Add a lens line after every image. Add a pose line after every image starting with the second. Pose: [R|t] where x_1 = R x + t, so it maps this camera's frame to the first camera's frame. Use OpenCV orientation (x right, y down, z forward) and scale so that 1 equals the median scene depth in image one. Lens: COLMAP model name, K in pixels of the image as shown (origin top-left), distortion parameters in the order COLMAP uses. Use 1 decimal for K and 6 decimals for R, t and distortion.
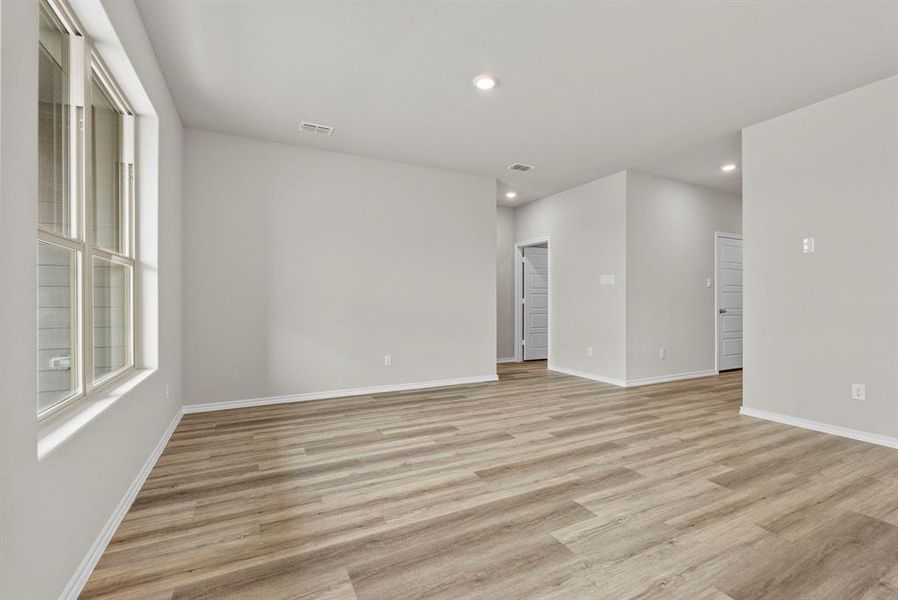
lens RADIAL K [[397.9, 0, 449.2], [0, 397.9, 302.4], [0, 0, 1]] dist [-0.006501, 0.001194]
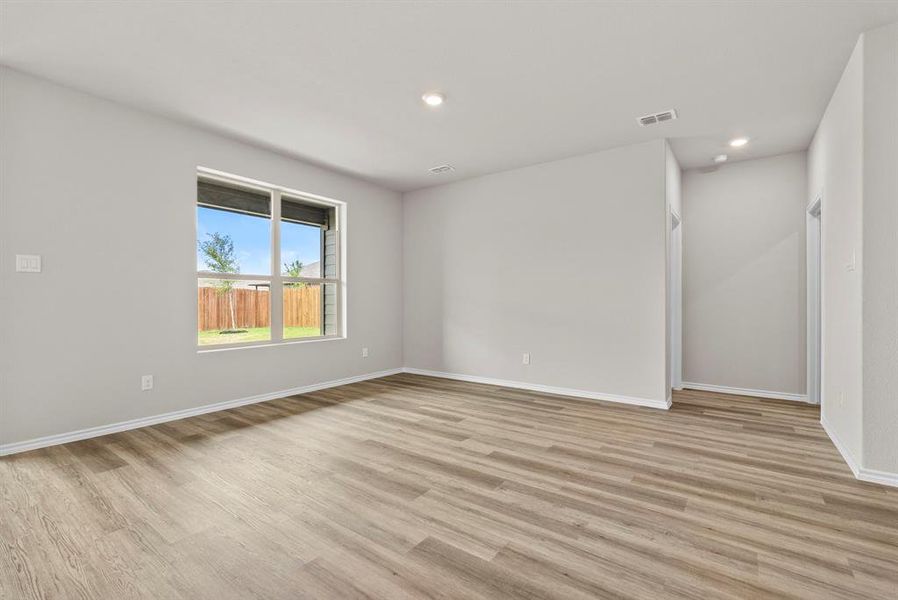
lens RADIAL K [[397.9, 0, 448.3], [0, 397.9, 305.0], [0, 0, 1]] dist [-0.006501, 0.001194]
pose [[0.454346, 0.009421, -0.890775, 1.020582], [-0.004501, 0.999956, 0.008280, -0.004980], [0.890814, 0.000248, 0.454369, 0.518710]]
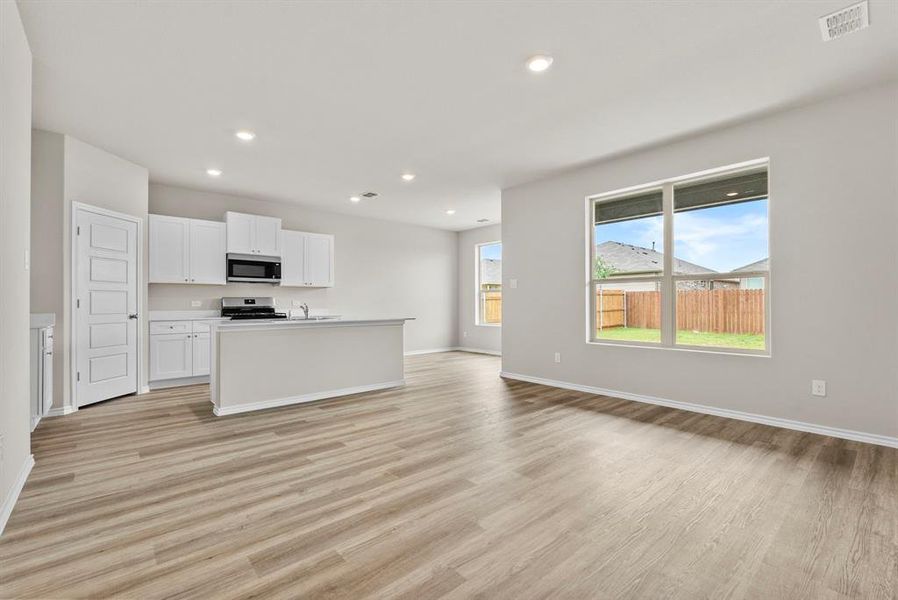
lens RADIAL K [[397.9, 0, 453.3], [0, 397.9, 301.9], [0, 0, 1]] dist [-0.006501, 0.001194]
pose [[-0.967013, 0.000296, -0.254727, 0.489198], [-0.000201, 0.999998, 0.001923, -0.007383], [0.254727, 0.001910, -0.967011, 1.742287]]
